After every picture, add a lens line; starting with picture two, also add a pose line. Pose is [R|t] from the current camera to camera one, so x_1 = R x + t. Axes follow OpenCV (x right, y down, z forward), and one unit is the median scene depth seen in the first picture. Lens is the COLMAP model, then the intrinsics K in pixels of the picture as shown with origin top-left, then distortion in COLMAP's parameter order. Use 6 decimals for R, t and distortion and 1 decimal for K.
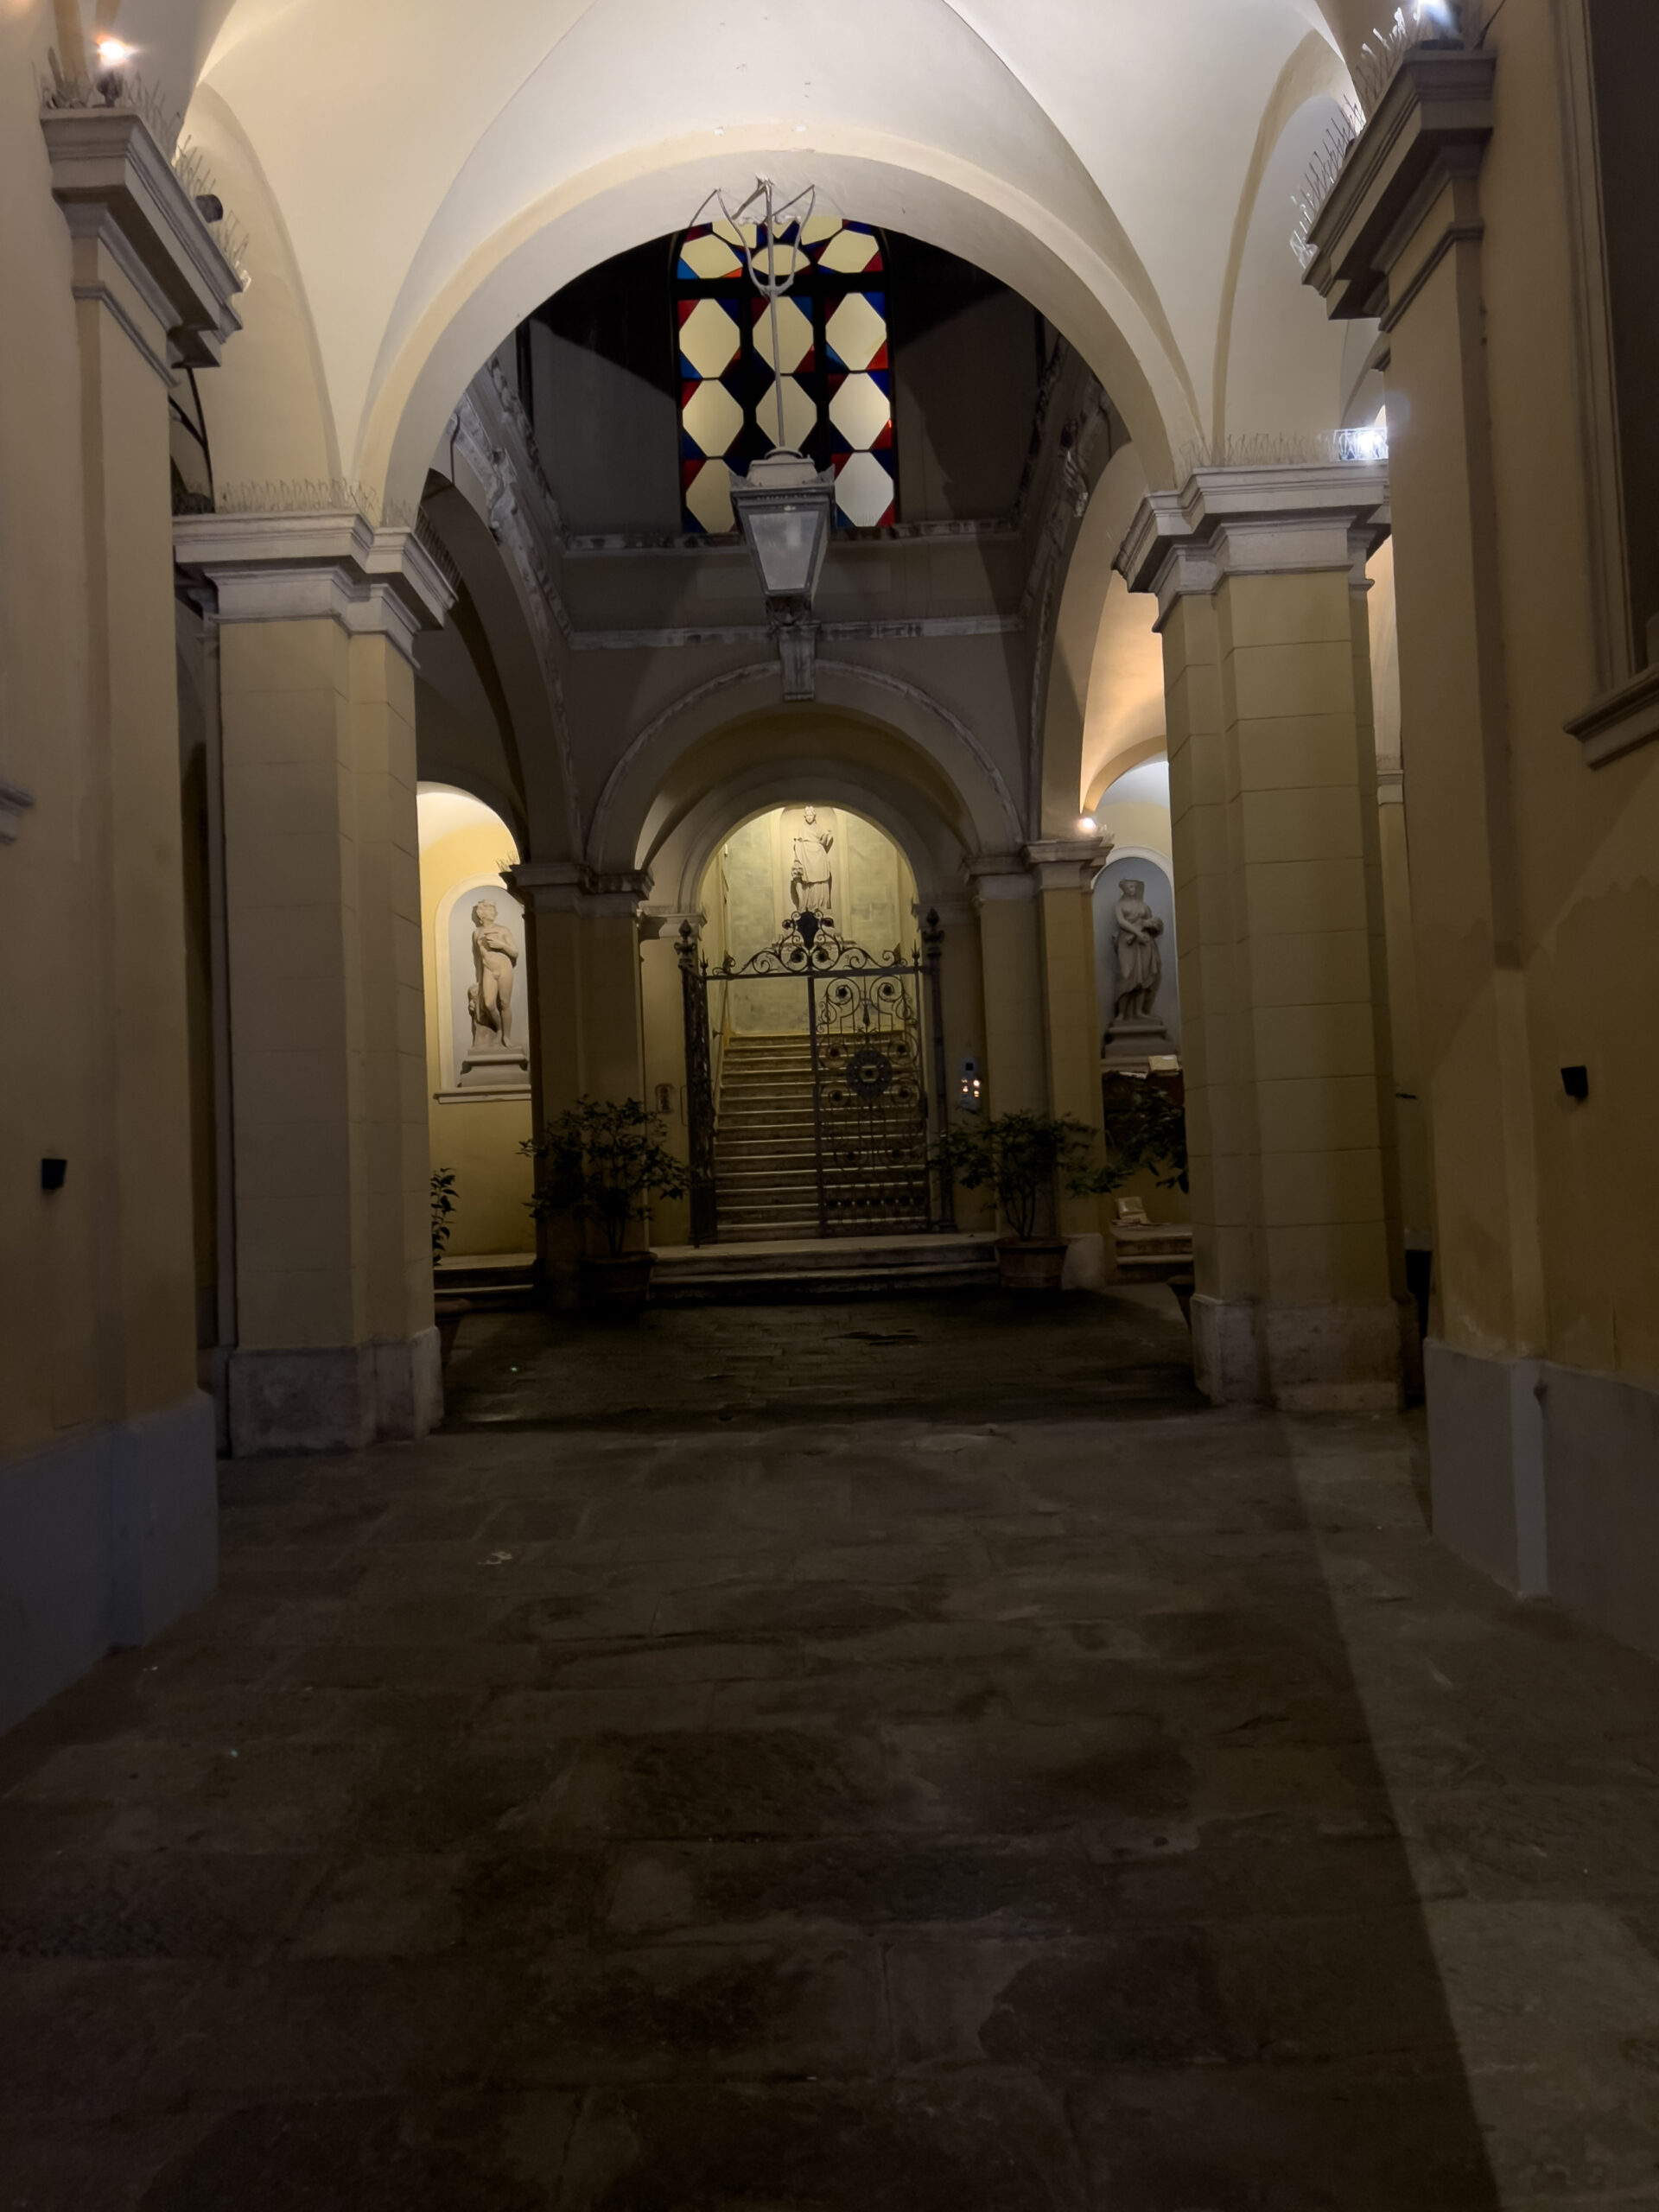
lens RADIAL K [[1630.5, 0, 825.1], [0, 1630.5, 1086.1], [0, 0, 1]] dist [0.069467, -0.068449]
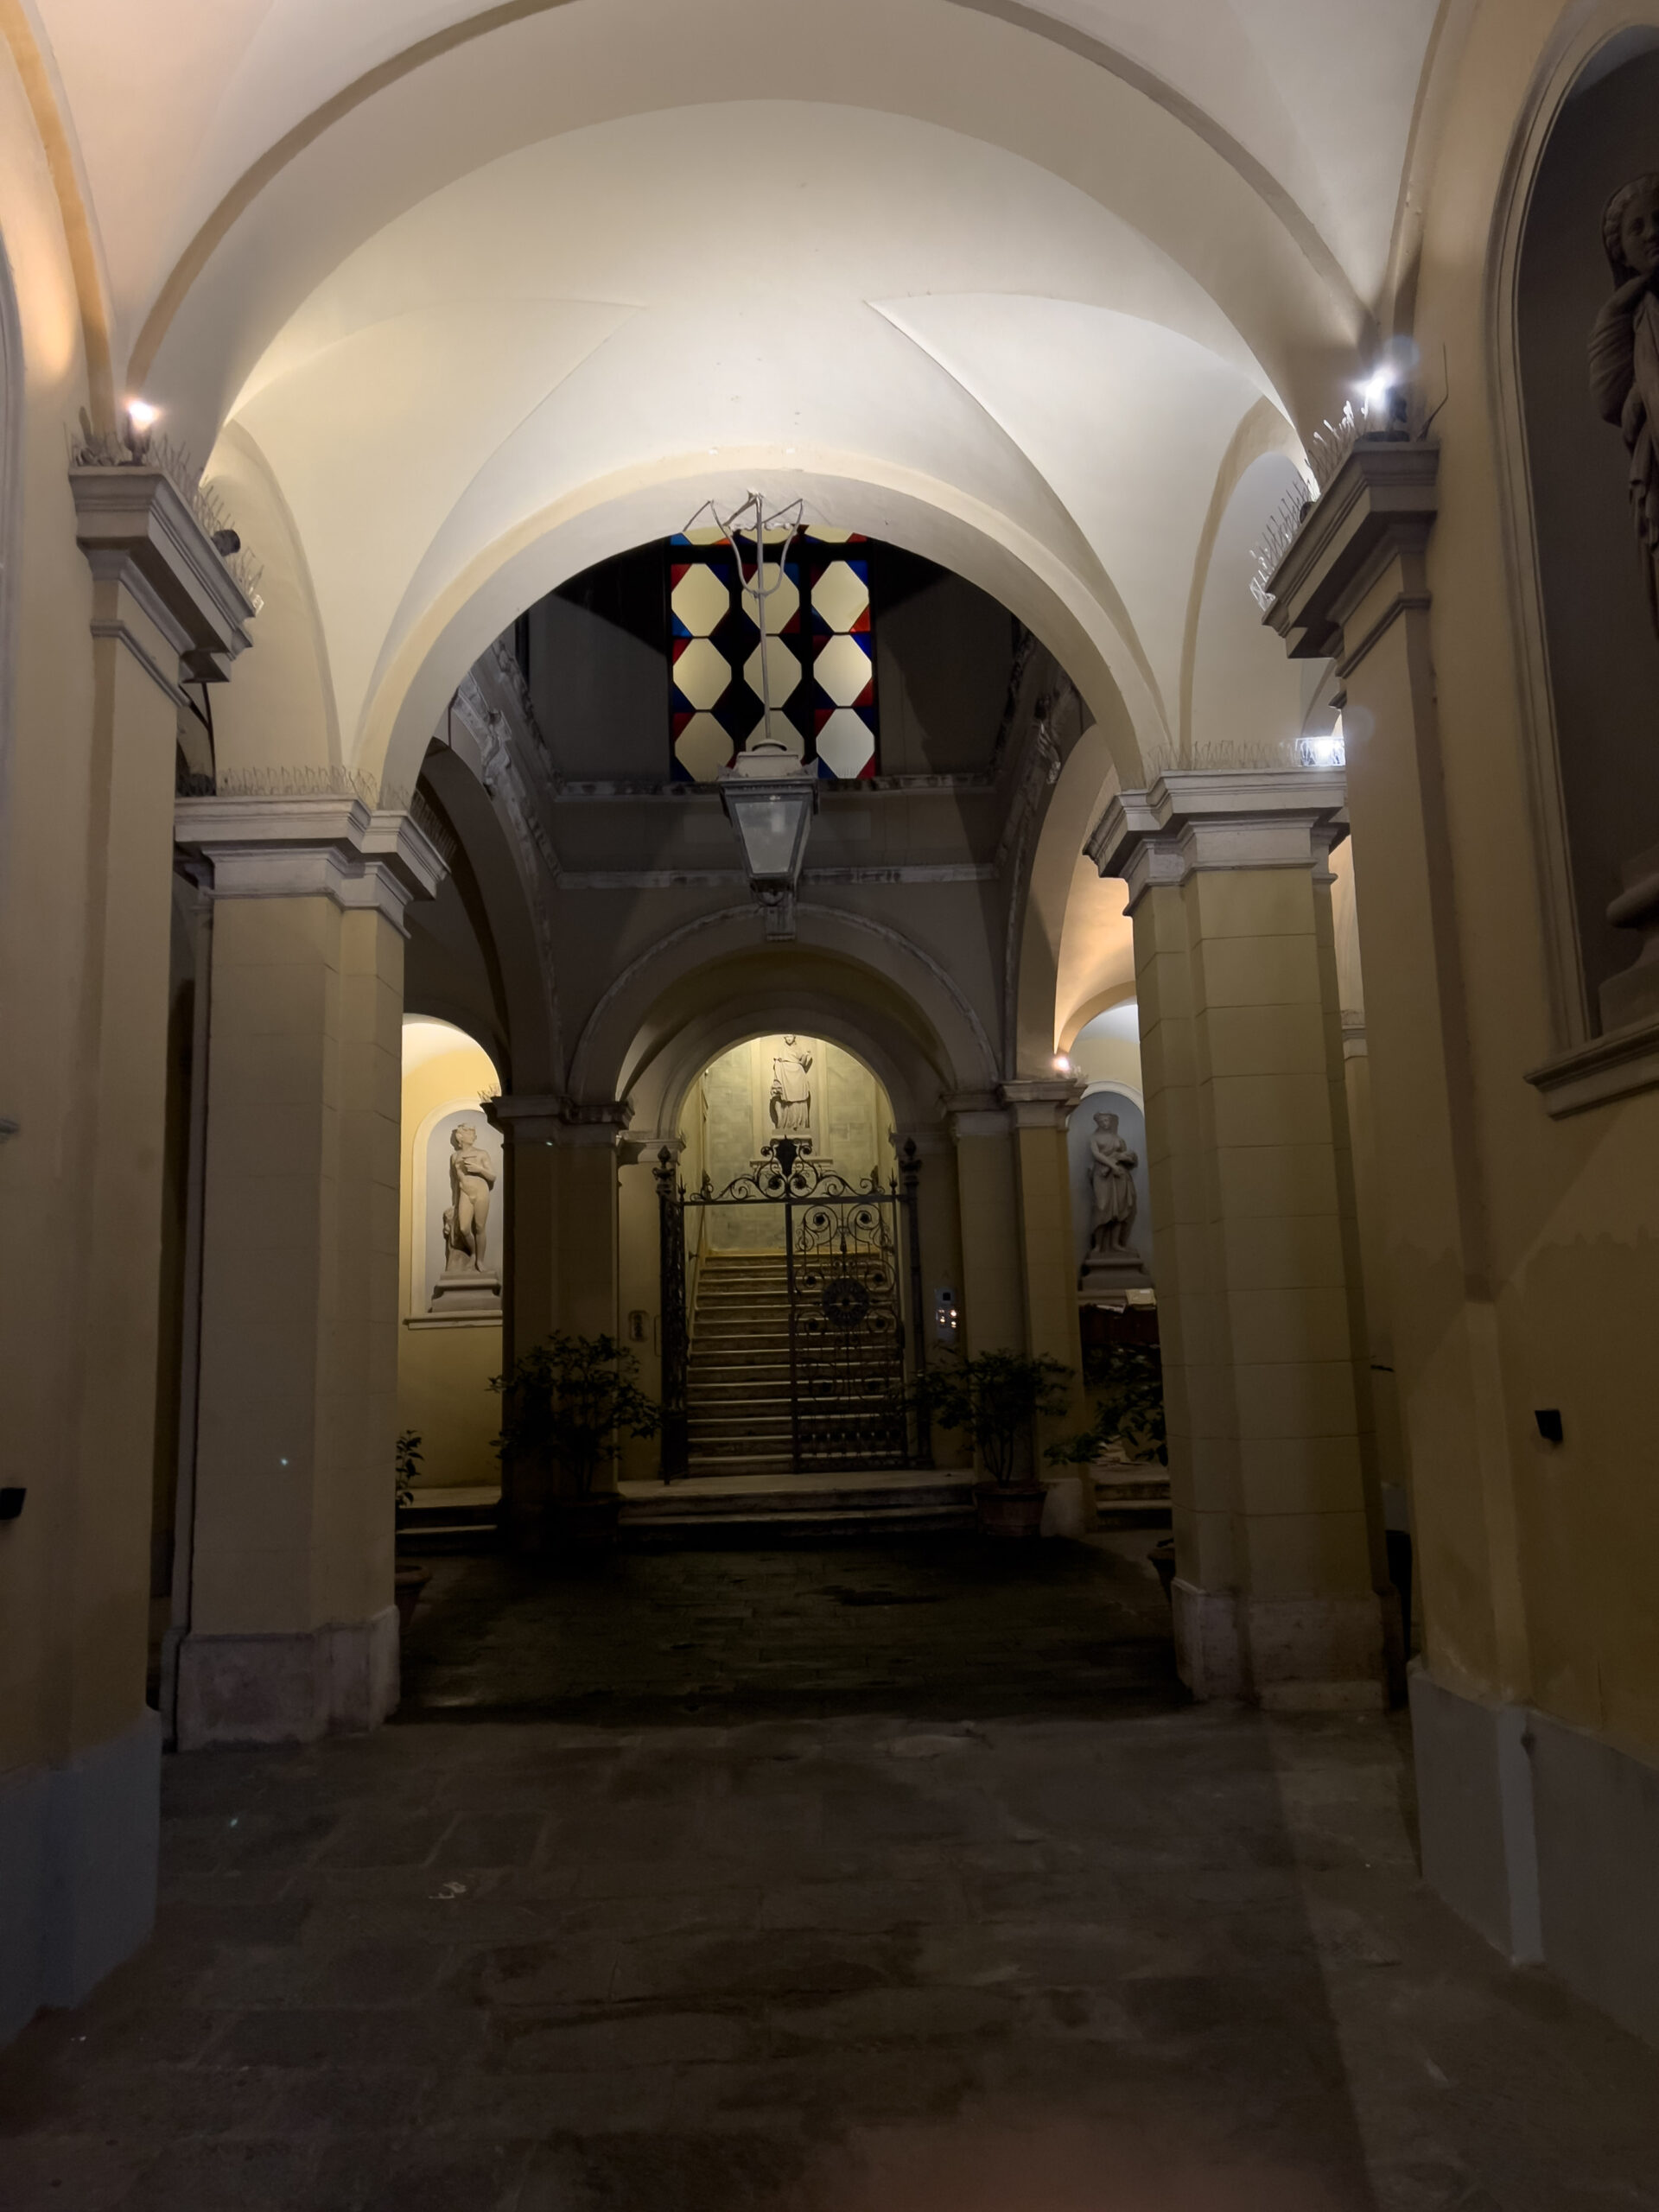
lens RADIAL K [[1628.0, 0, 829.5], [0, 1628.0, 1106.0], [0, 0, 1]] dist [0.072130, -0.083089]
pose [[0.999778, 0.013747, 0.015939, -0.000595], [-0.011874, 0.993622, -0.112138, -0.042503], [-0.017379, 0.111924, 0.993565, -0.004052]]
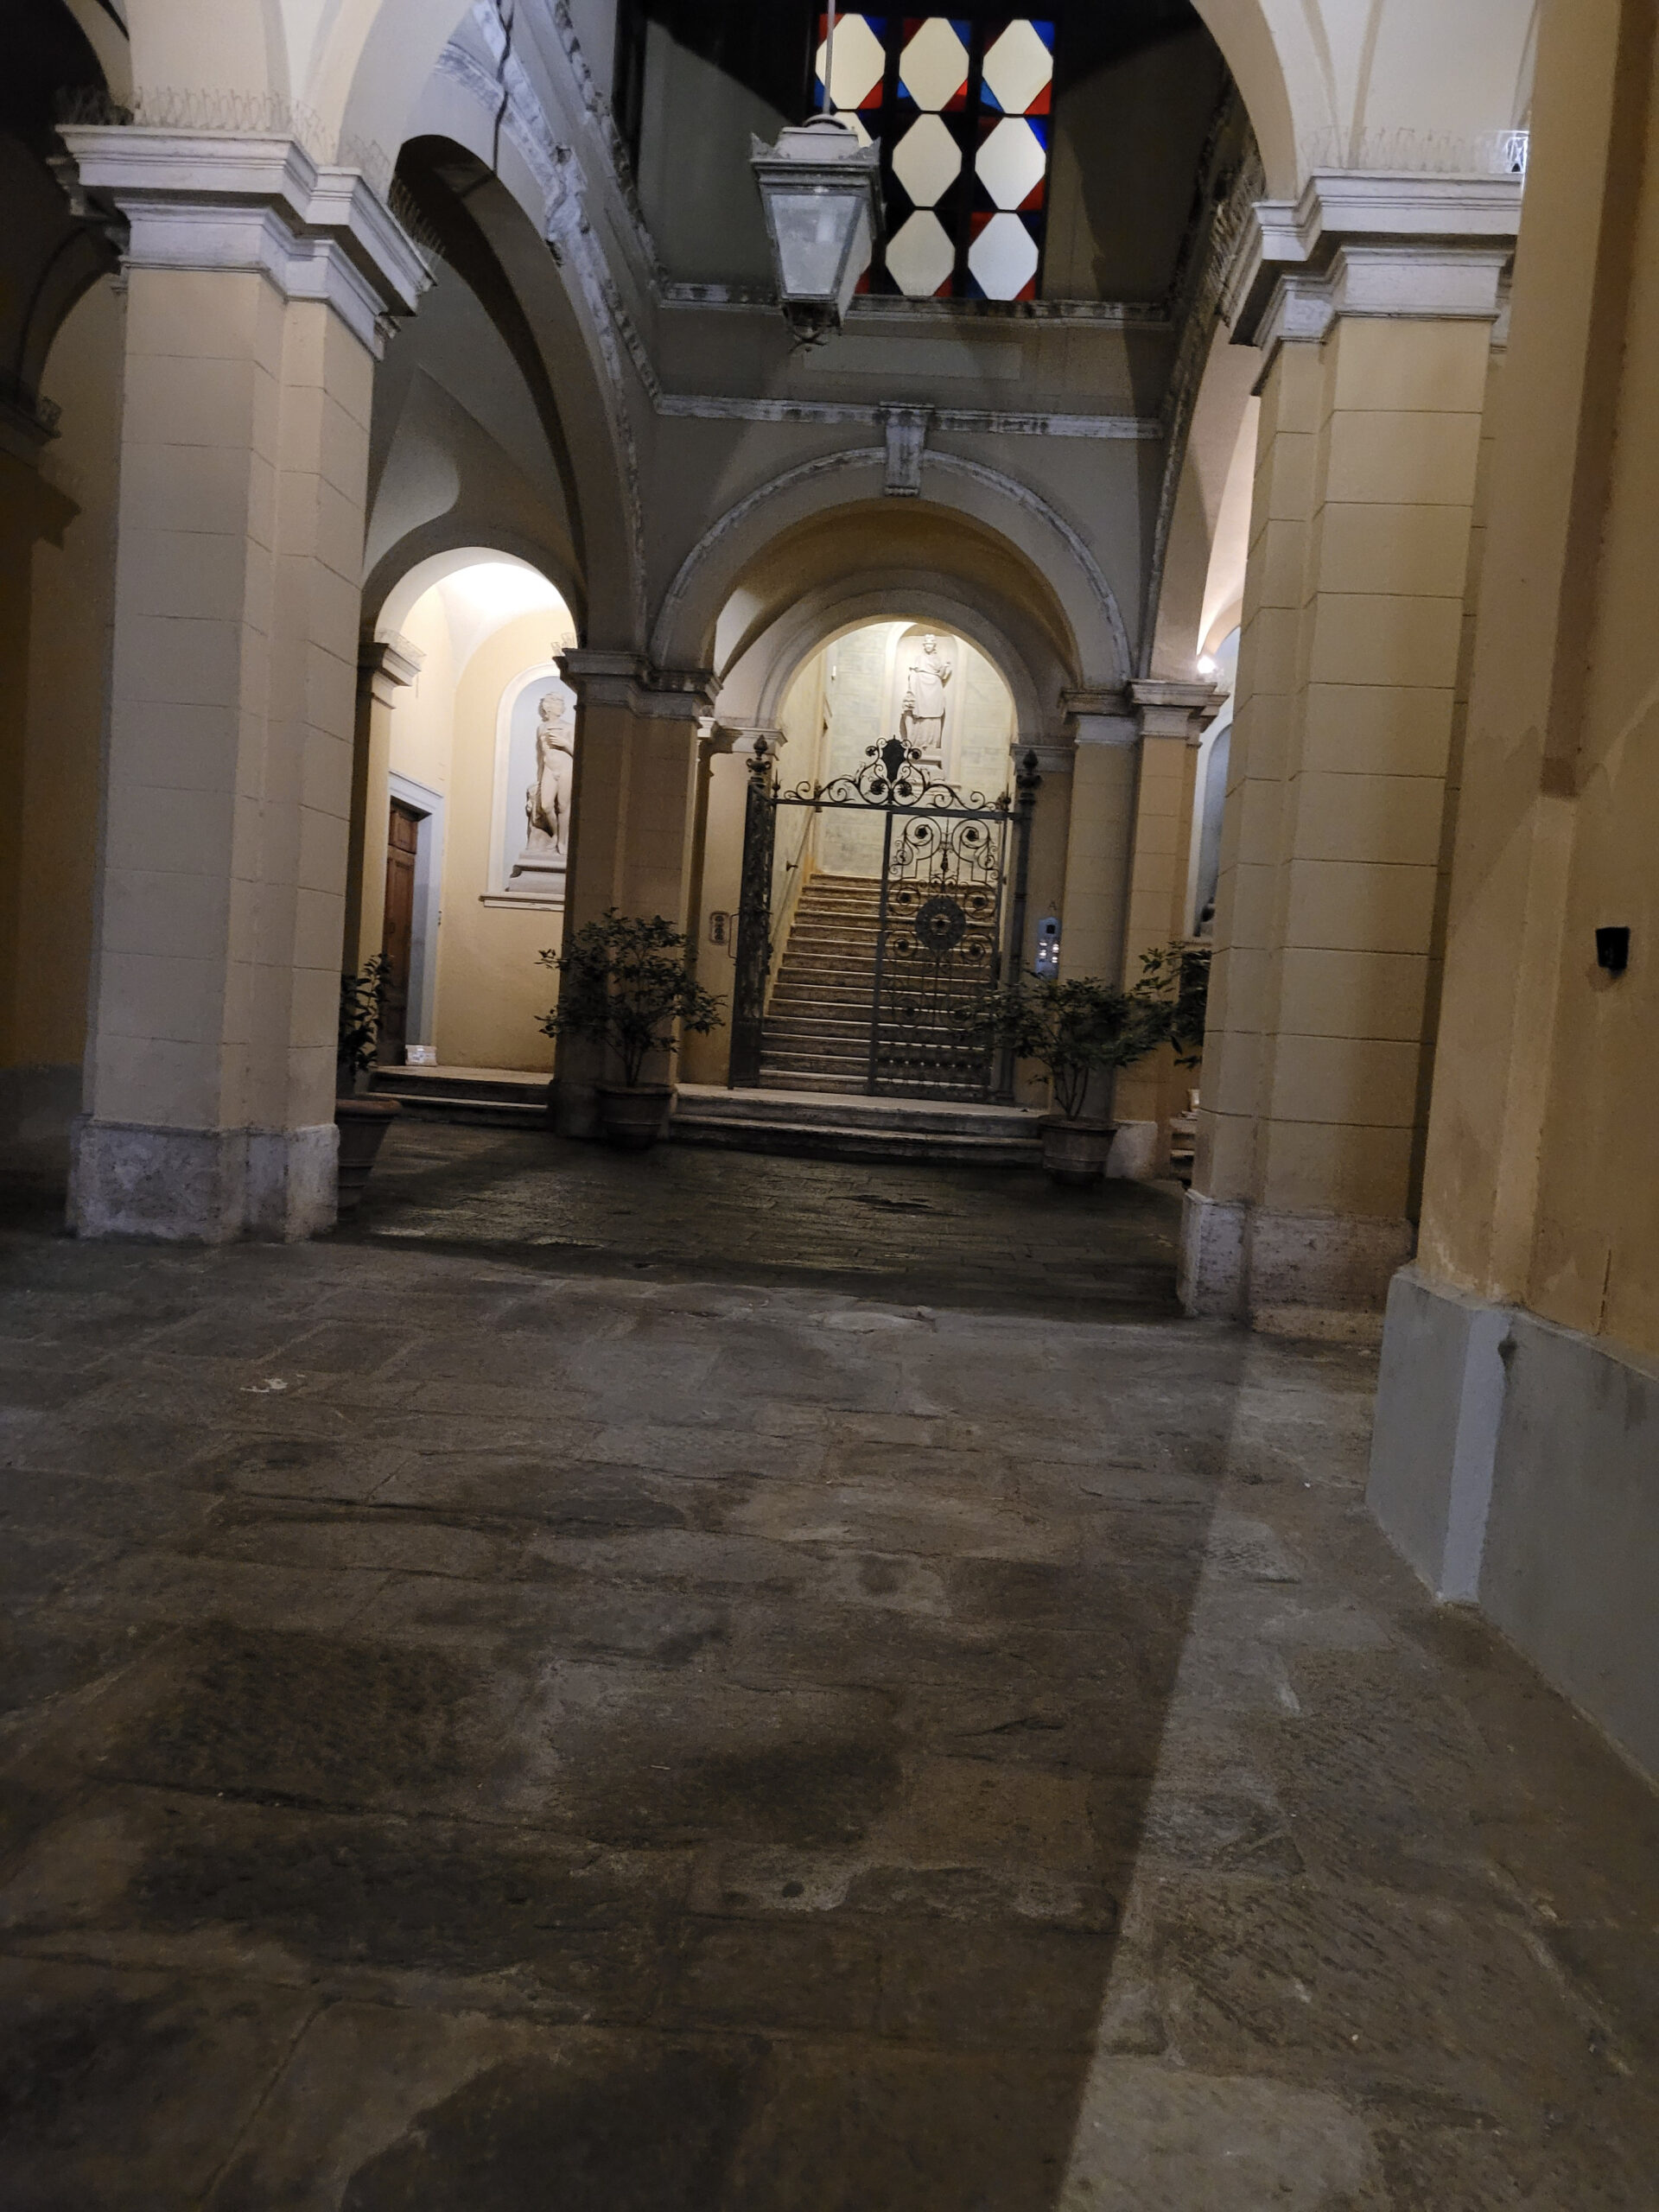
lens RADIAL K [[1664.7, 0, 829.5], [0, 1664.7, 1106.0], [0, 0, 1]] dist [0.070424, -0.052056]
pose [[0.991371, 0.116995, -0.059127, 0.087548], [-0.110744, 0.988828, 0.099777, 0.017098], [0.070140, -0.092368, 0.993251, 0.118412]]
